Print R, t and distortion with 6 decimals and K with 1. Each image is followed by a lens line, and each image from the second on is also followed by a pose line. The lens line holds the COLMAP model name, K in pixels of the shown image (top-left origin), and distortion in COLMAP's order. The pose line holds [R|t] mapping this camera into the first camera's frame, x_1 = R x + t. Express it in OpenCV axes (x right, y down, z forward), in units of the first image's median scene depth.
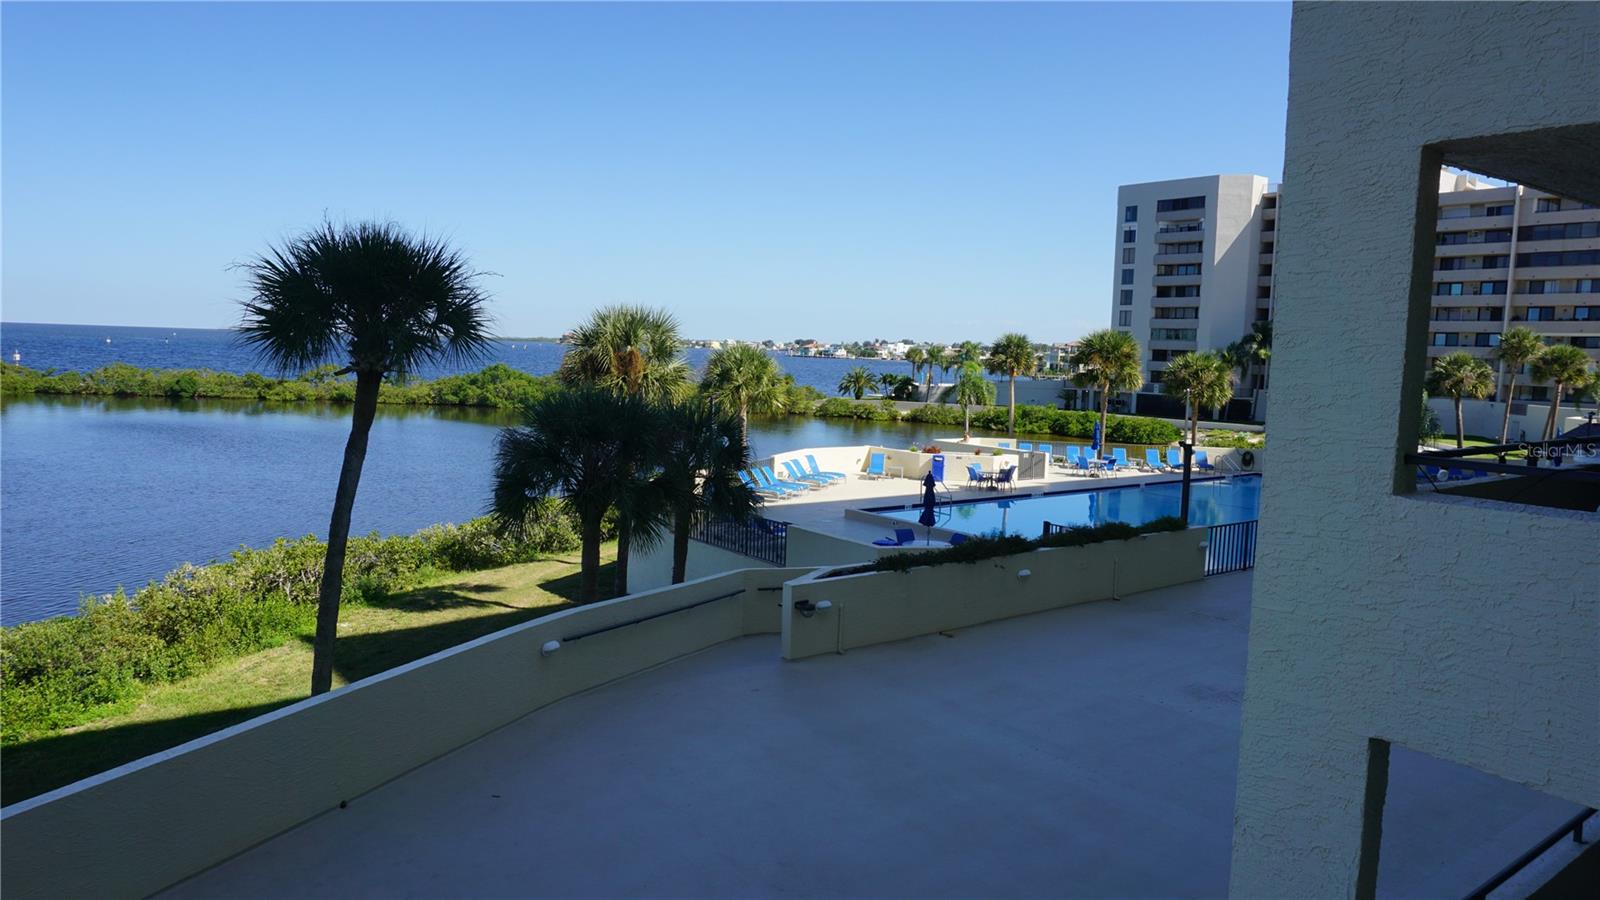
lens RADIAL K [[1056.8, 0, 803.6], [0, 1056.8, 463.7], [0, 0, 1]] dist [-0.054609, 0.026854]
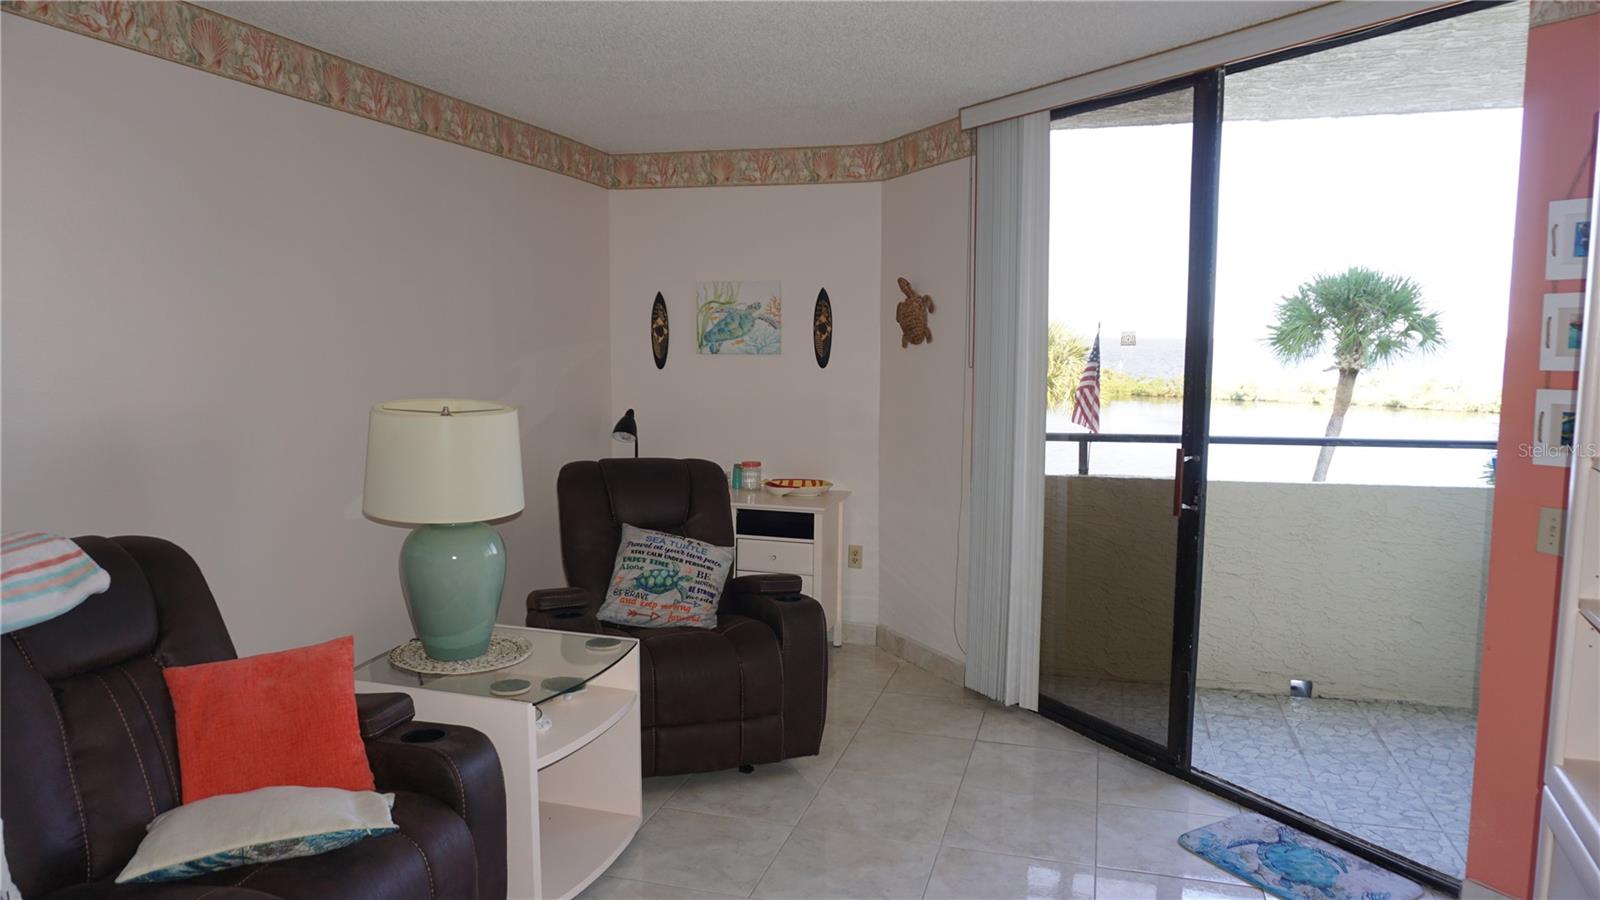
lens RADIAL K [[1037.9, 0, 796.0], [0, 1037.9, 457.6], [0, 0, 1]] dist [-0.042077, 0.000594]
pose [[0.580702, 0.057628, -0.812074, 0.067815], [-0.066827, 0.997499, 0.023000, 0.011476], [0.811369, 0.040912, 0.583101, -0.091434]]
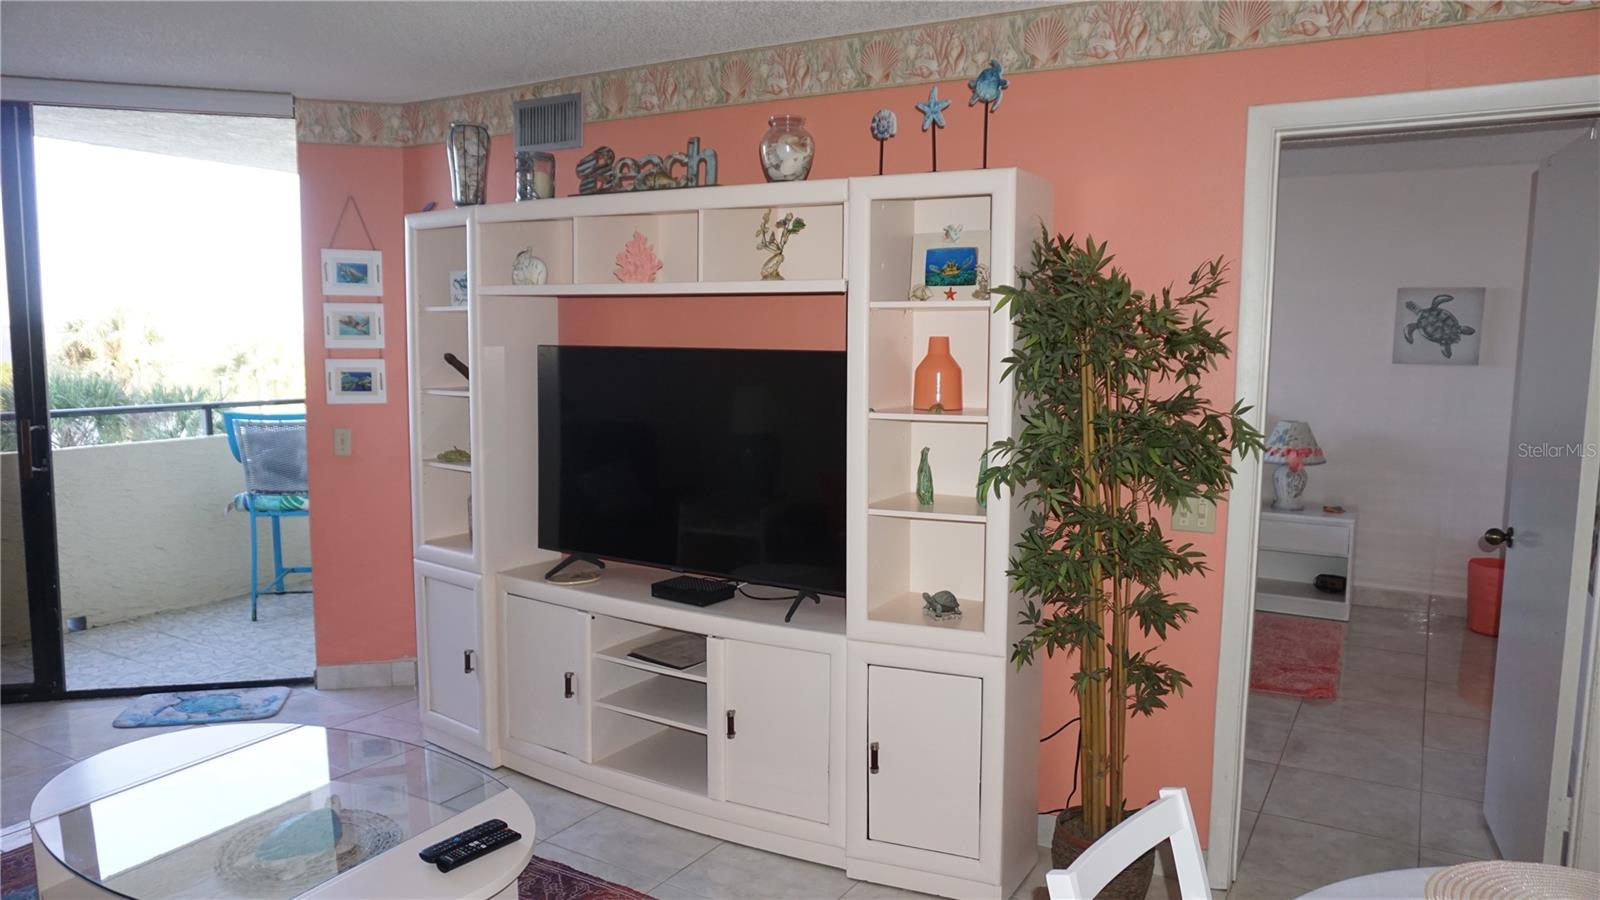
lens RADIAL K [[1056.8, 0, 803.6], [0, 1056.8, 463.7], [0, 0, 1]] dist [-0.054609, 0.026854]
pose [[0.926837, -0.058661, 0.370853, 0.050067], [0.051547, 0.998247, 0.029076, 0.015563], [-0.371909, -0.007833, 0.928236, -0.134170]]
